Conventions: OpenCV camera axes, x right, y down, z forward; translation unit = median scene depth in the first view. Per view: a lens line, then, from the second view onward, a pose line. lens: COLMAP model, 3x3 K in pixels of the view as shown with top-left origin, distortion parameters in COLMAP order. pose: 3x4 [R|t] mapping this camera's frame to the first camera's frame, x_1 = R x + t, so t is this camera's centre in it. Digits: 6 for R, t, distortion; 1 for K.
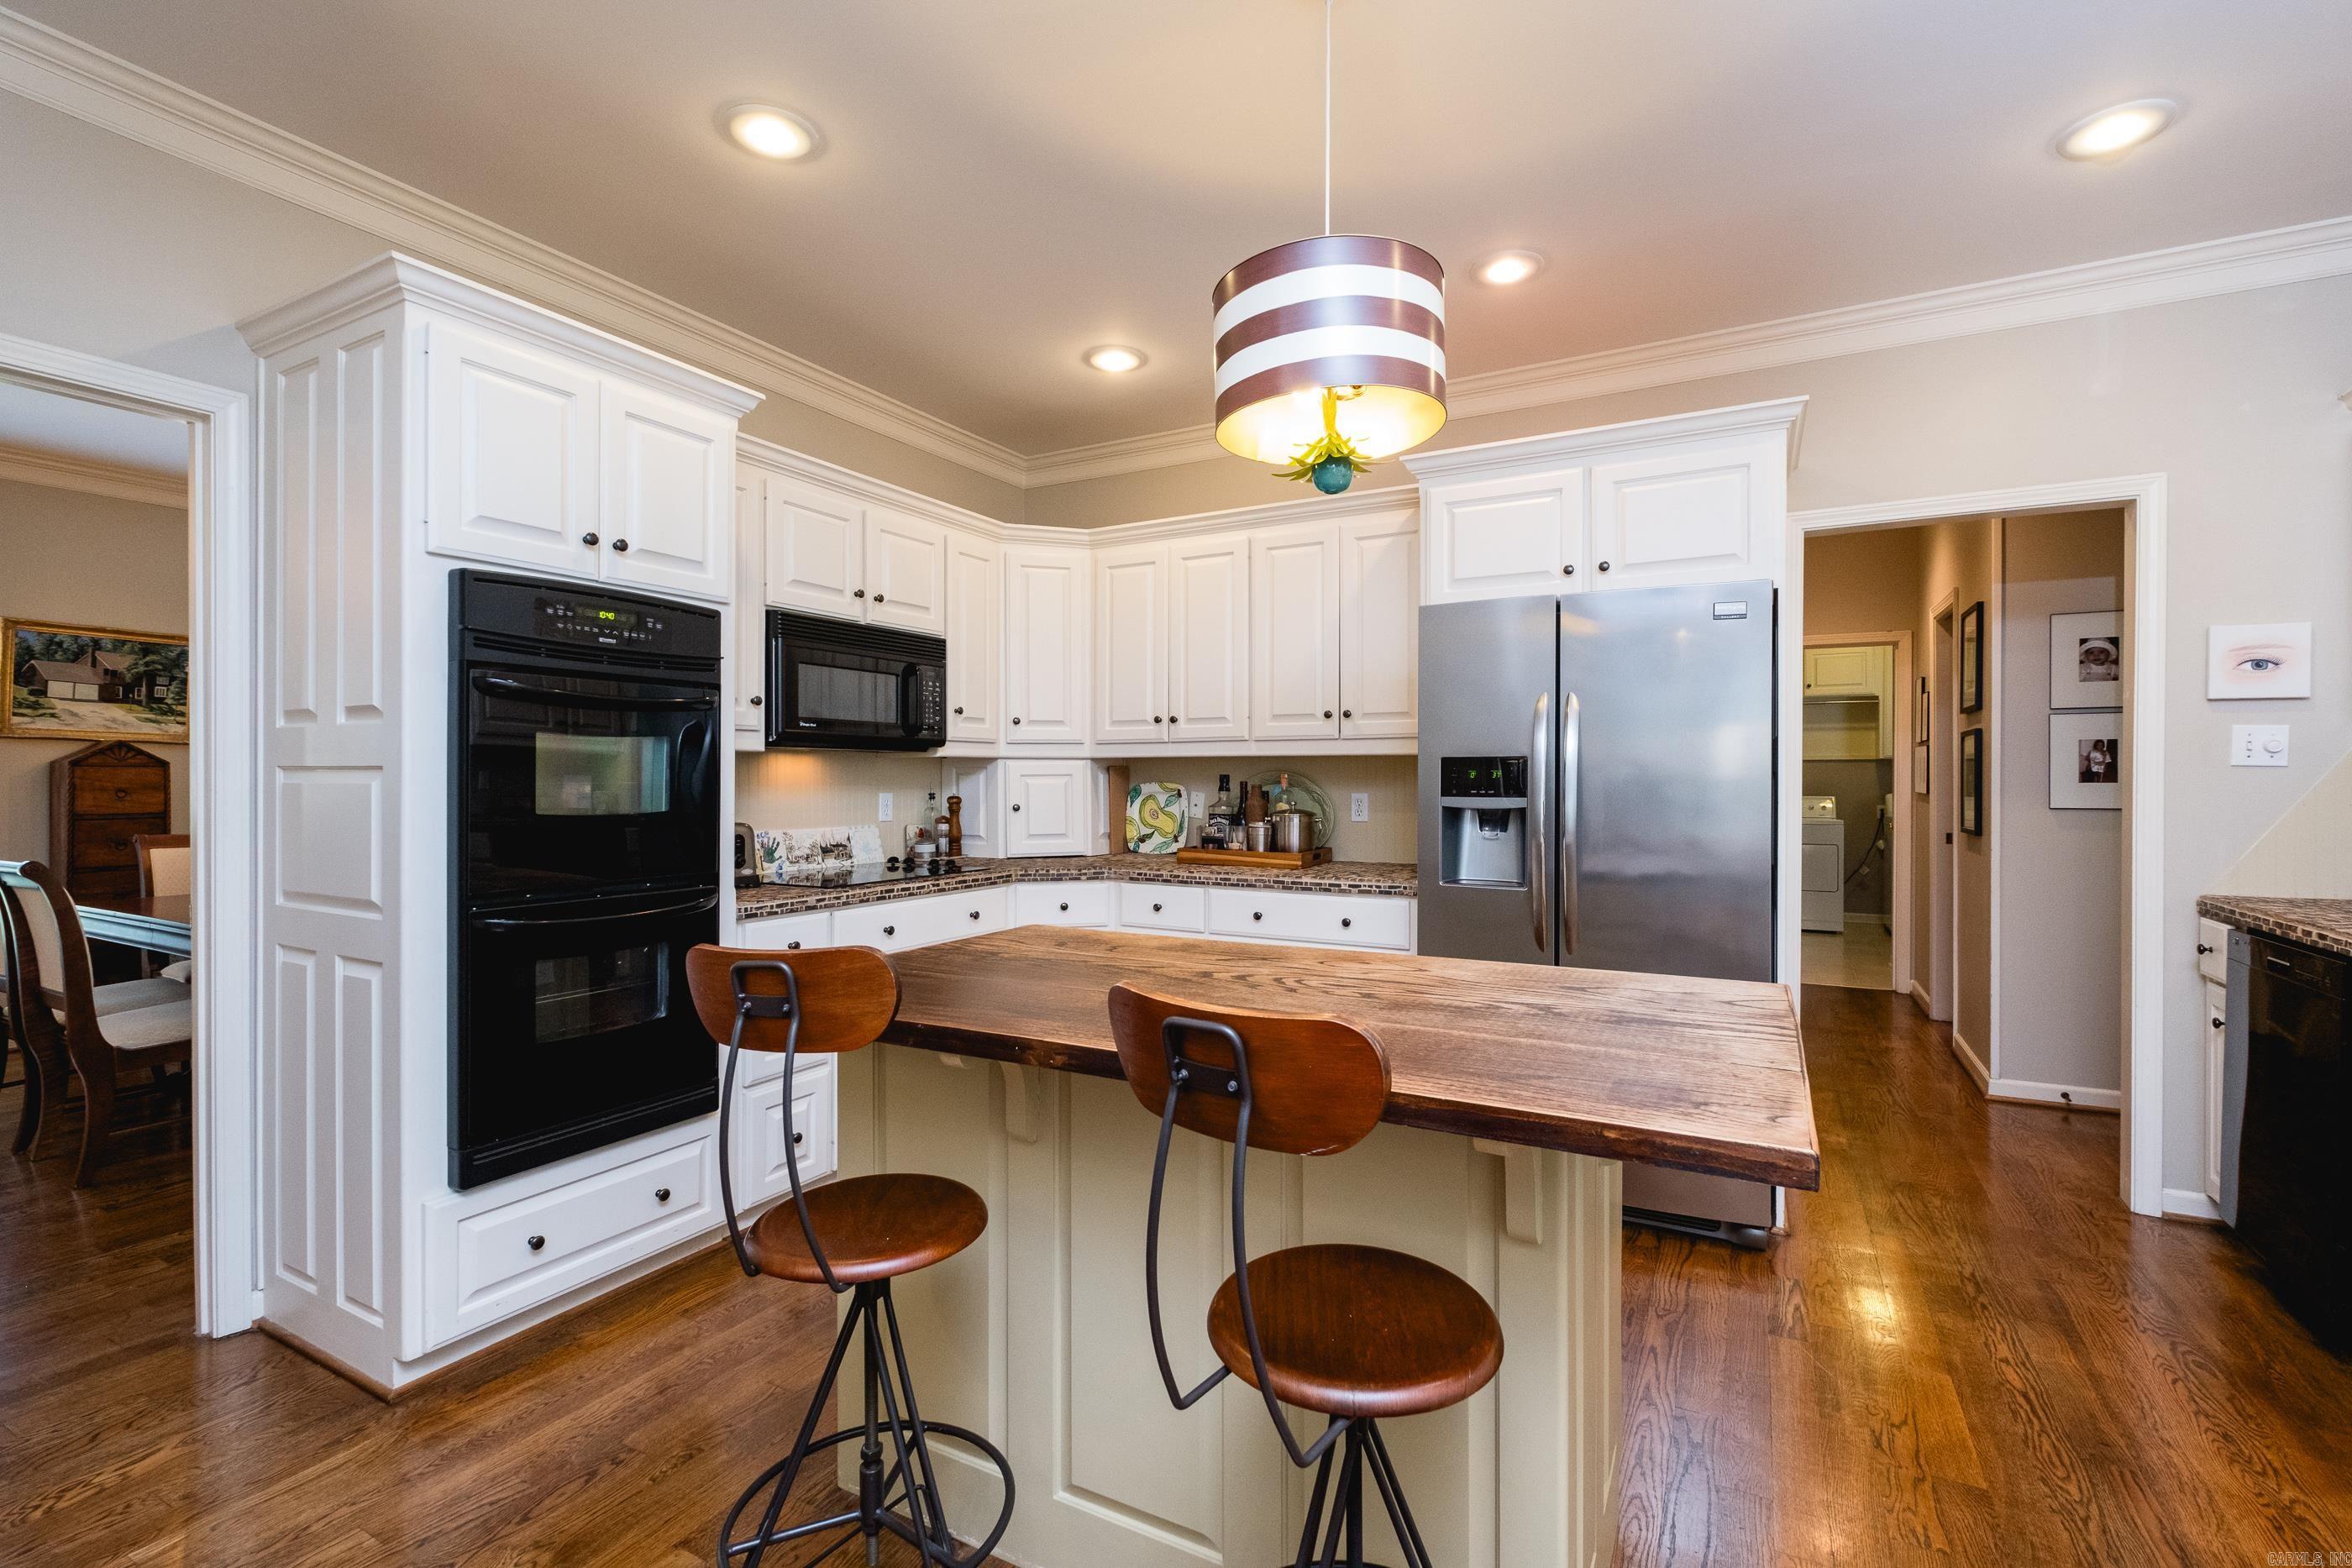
lens RADIAL K [[1019.6, 0, 1157.3], [0, 1019.6, 782.7], [0, 0, 1]] dist [0.000739, -0.000696]
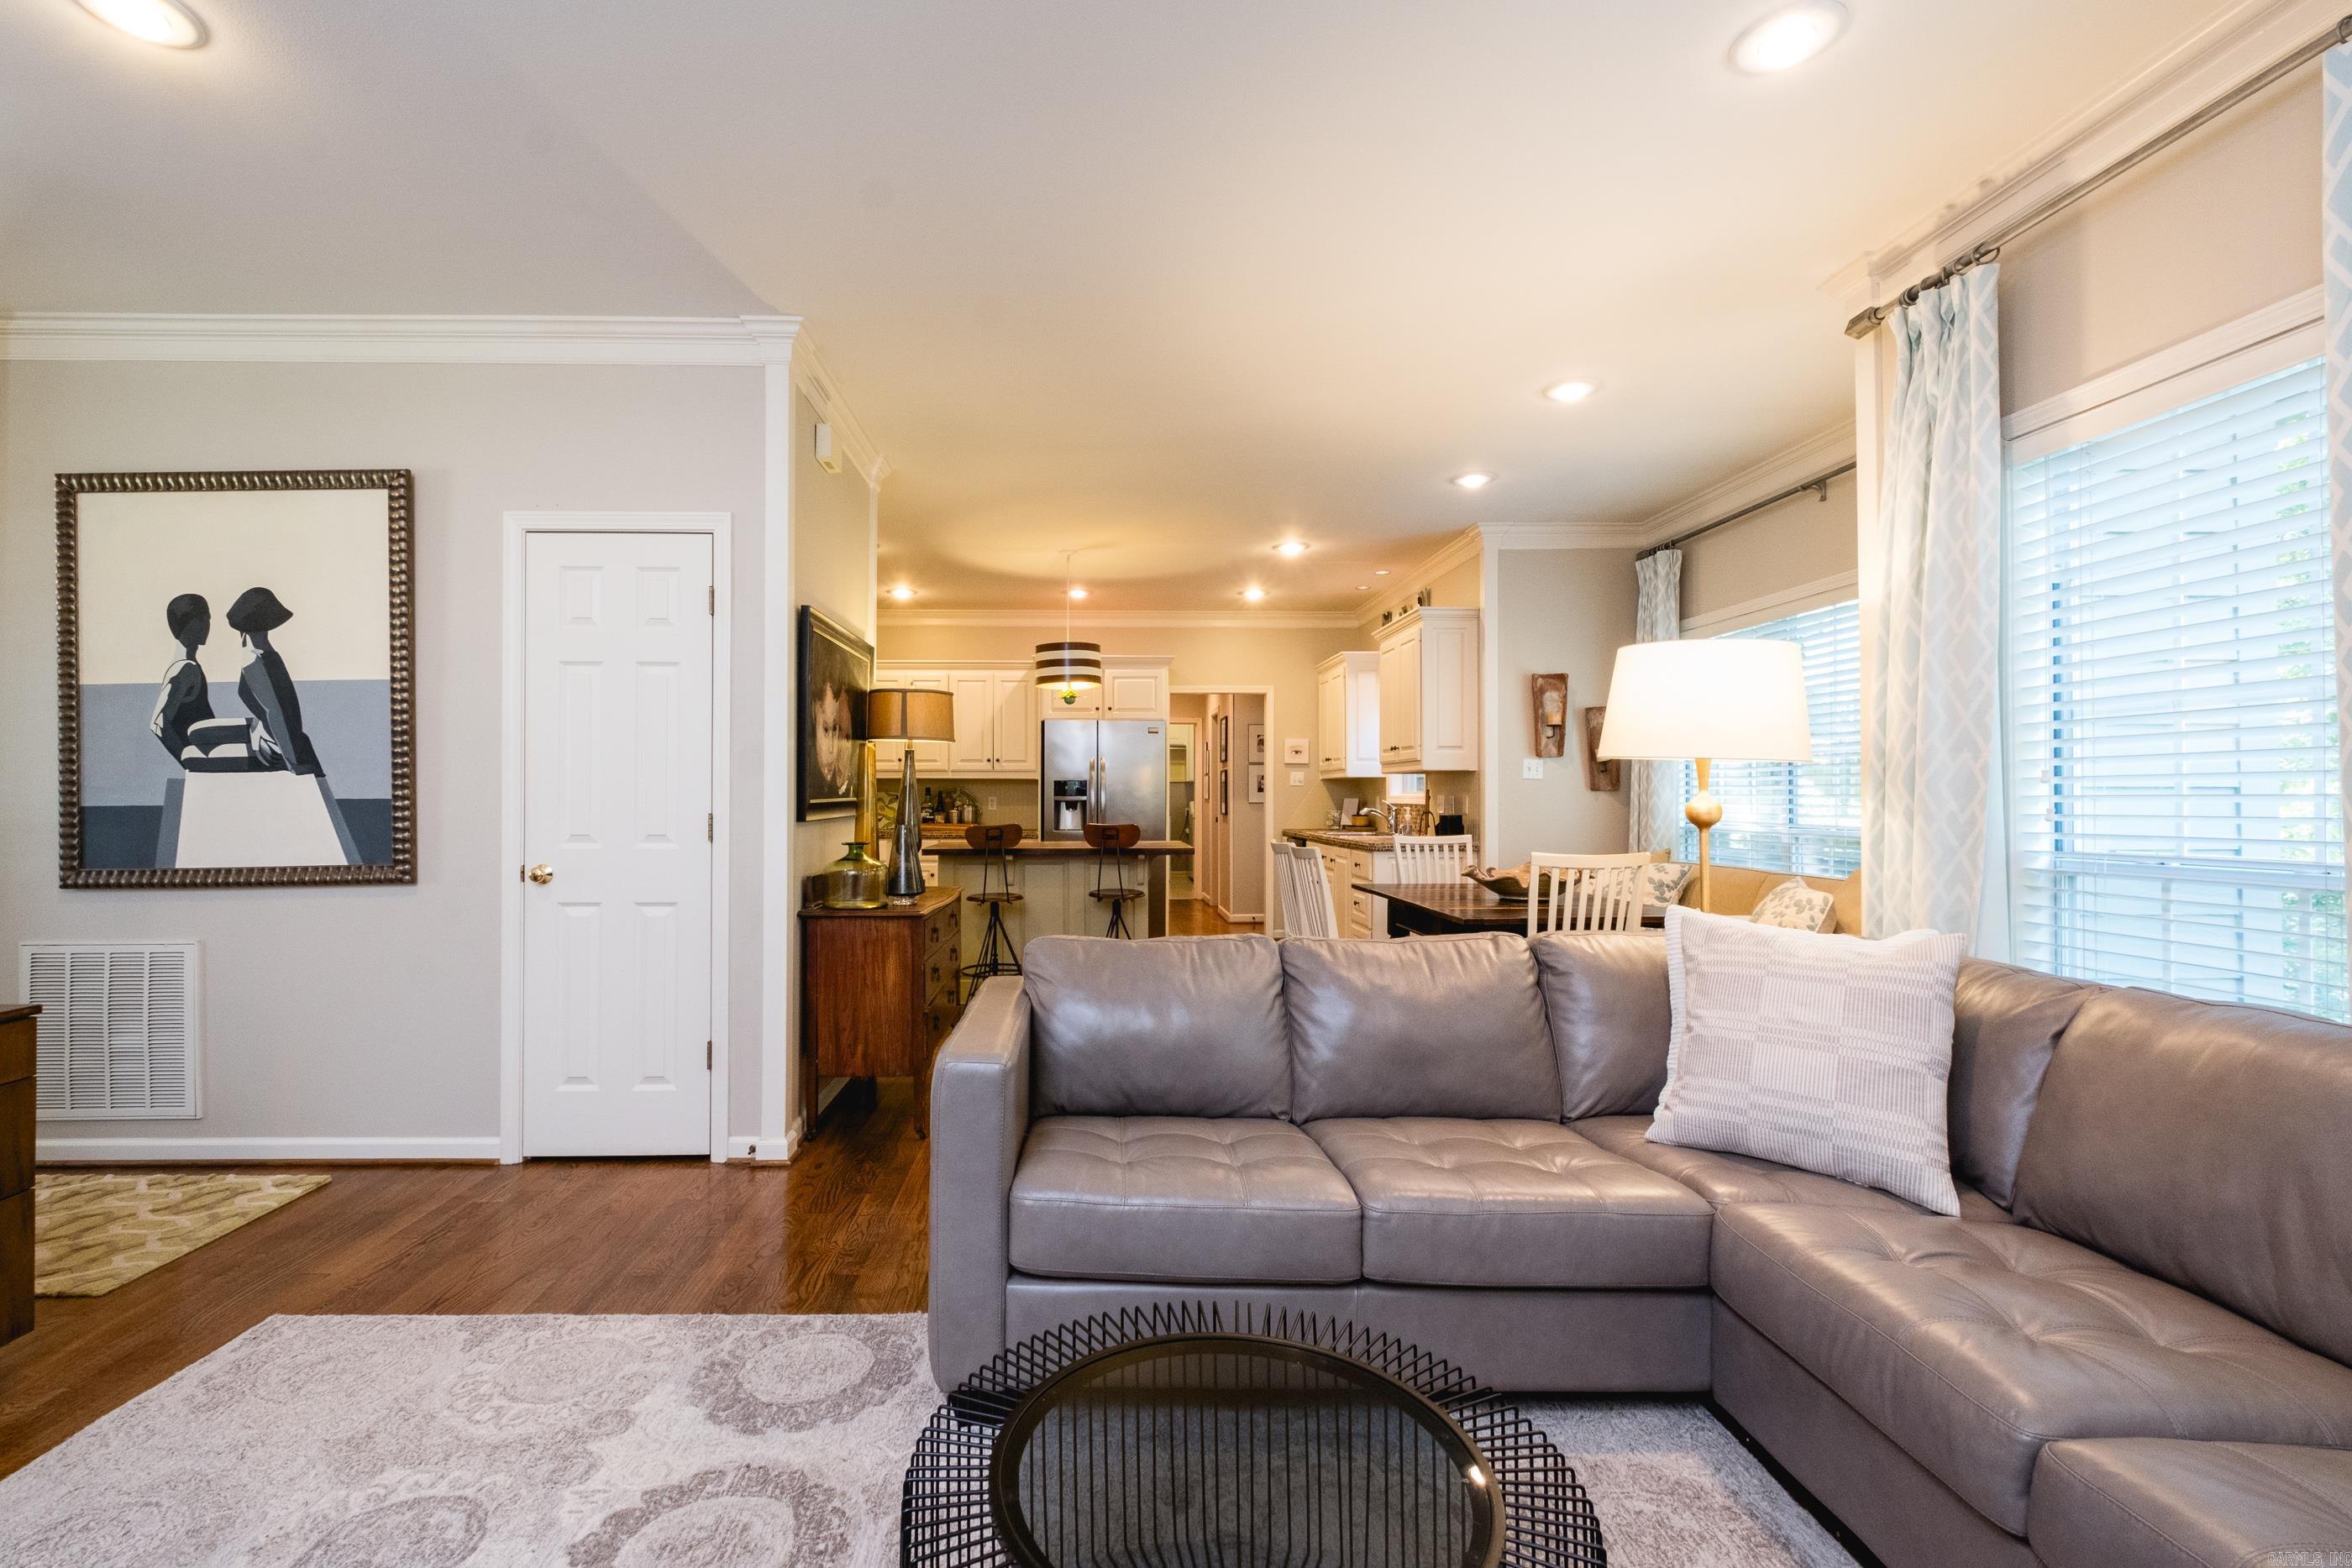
lens RADIAL K [[1019.6, 0, 1015.2], [0, 1019.6, 770.9], [0, 0, 1]] dist [0.000739, -0.000696]
pose [[0.895644, 0.012569, 0.444594, -0.752286], [0.000118, 0.999594, -0.028496, 0.018970], [-0.444771, 0.025575, 0.895279, -0.990948]]
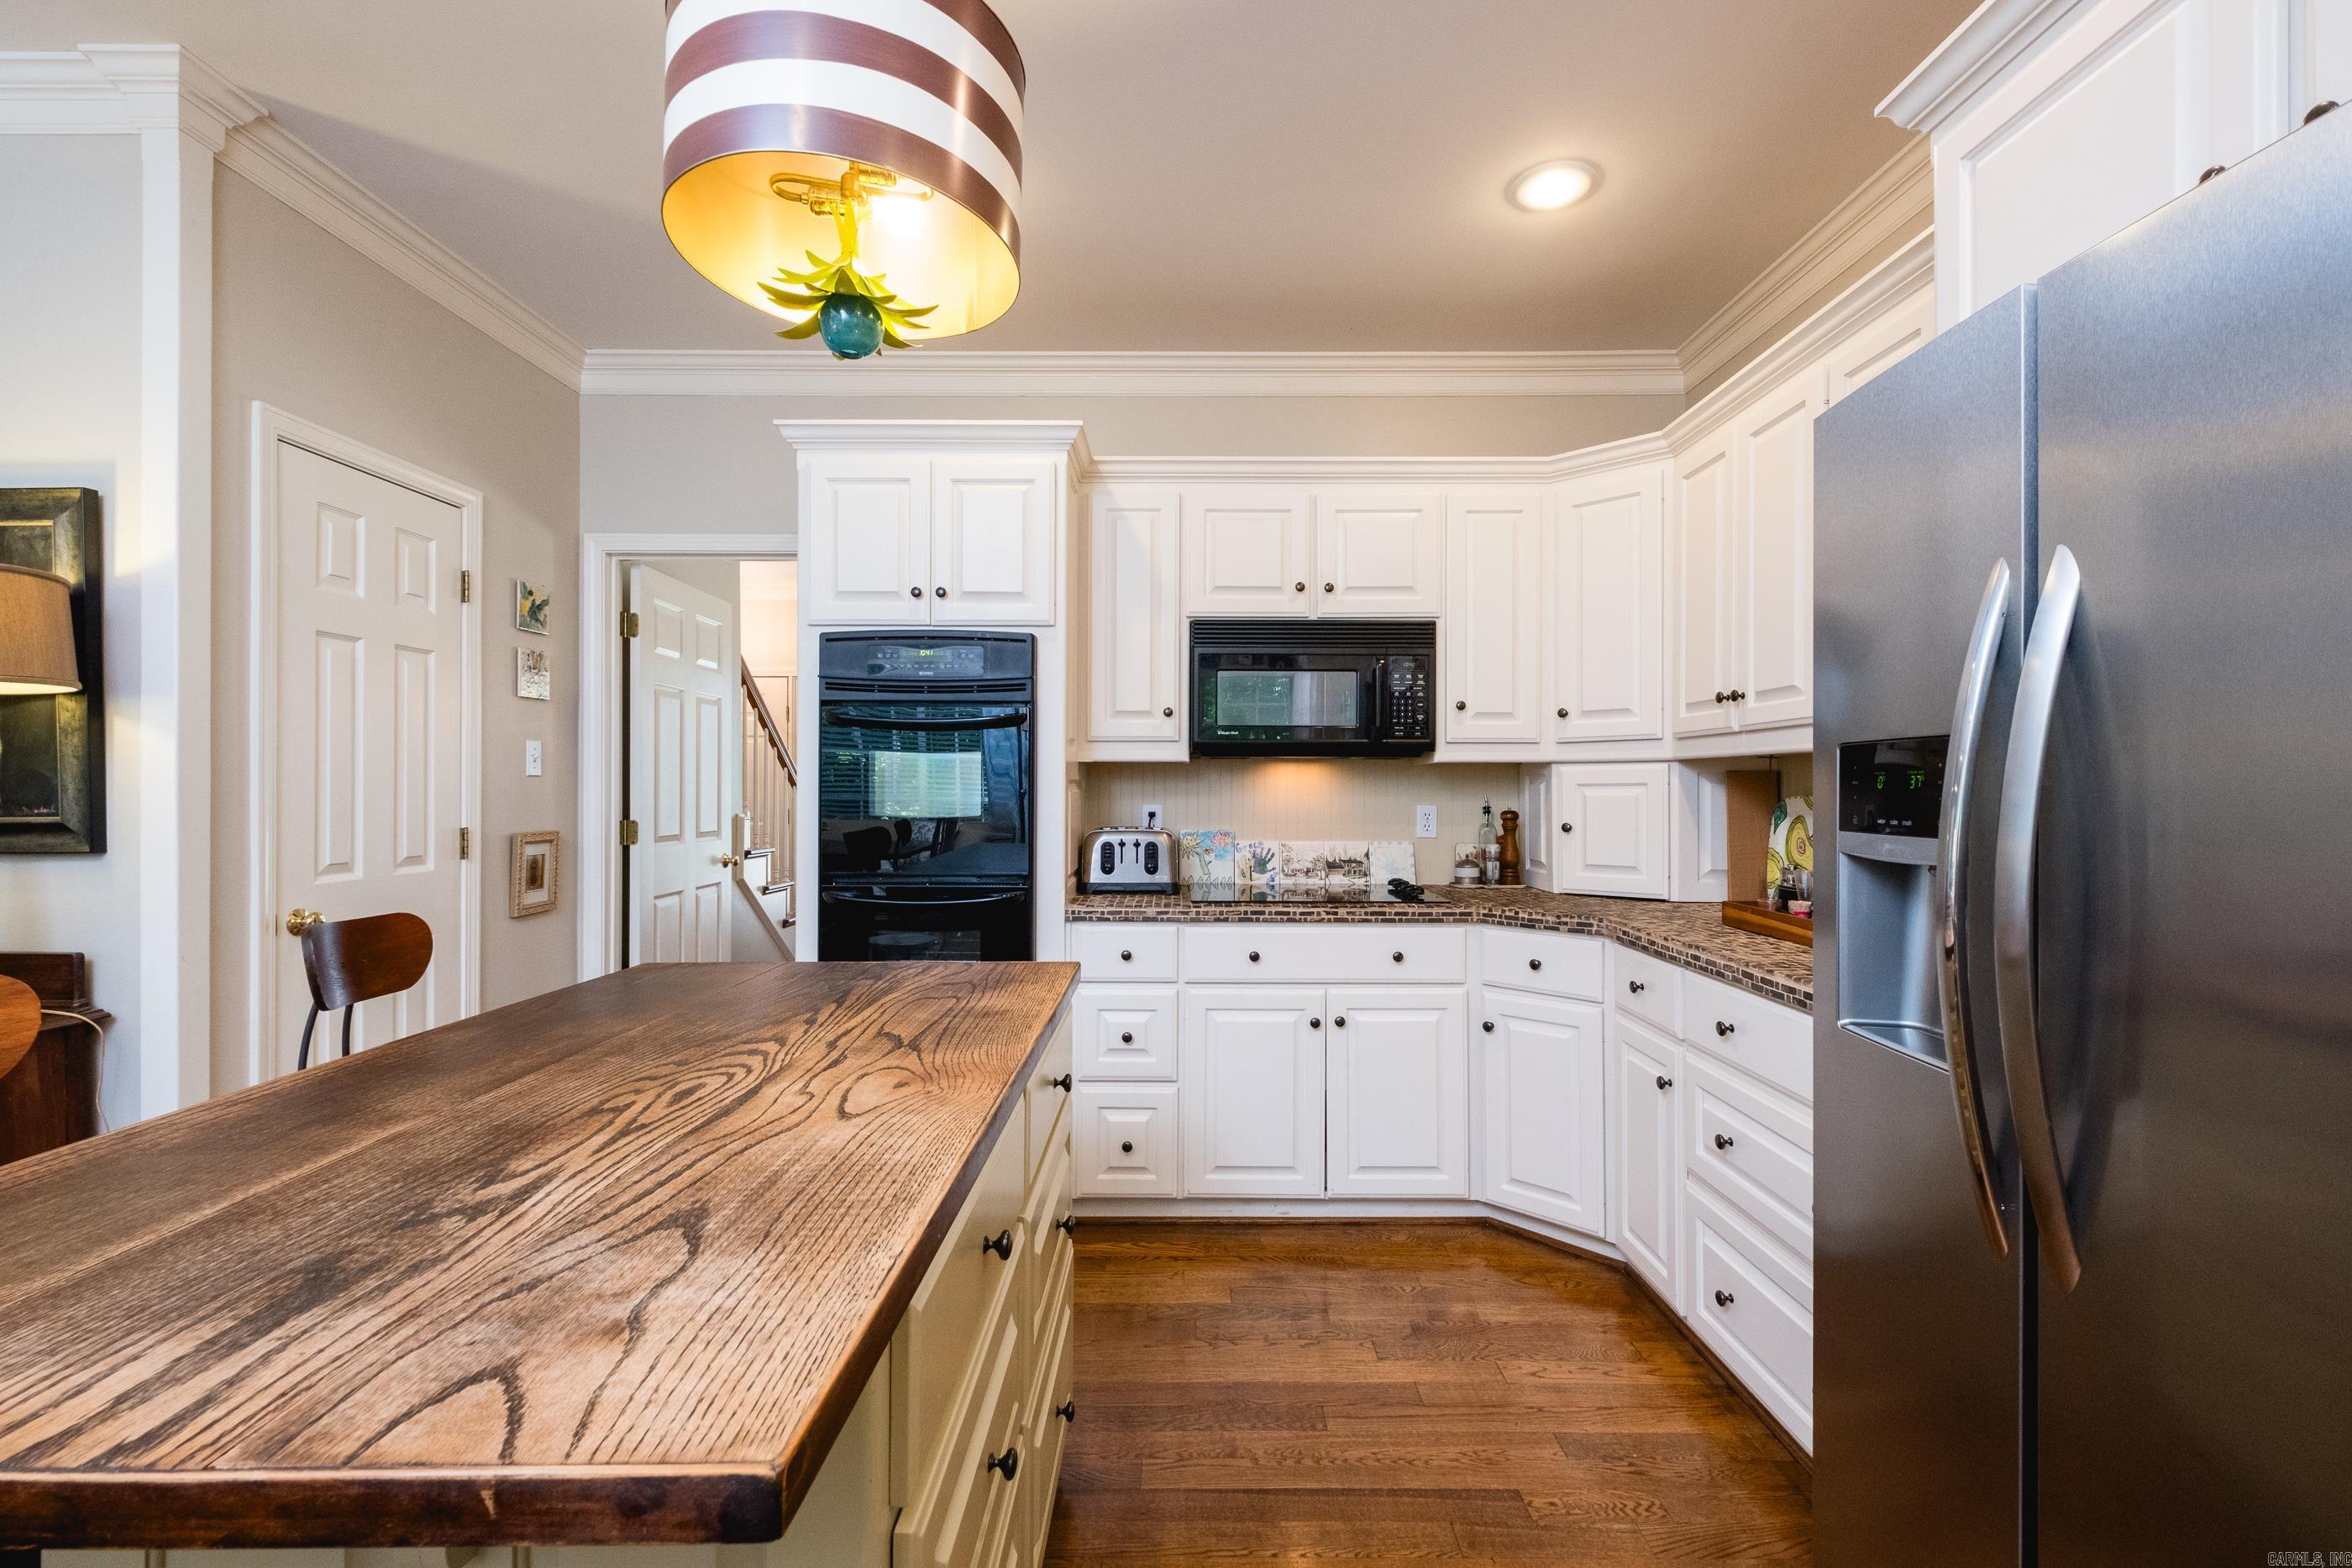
lens RADIAL K [[1019.6, 0, 1182.4], [0, 1019.6, 785.0], [0, 0, 1]] dist [0.000739, -0.000696]
pose [[0.497925, -0.001047, -0.867220, 0.420391], [-0.006030, 0.999971, -0.004669, -0.002179], [0.867199, 0.007555, 0.497904, 0.420611]]
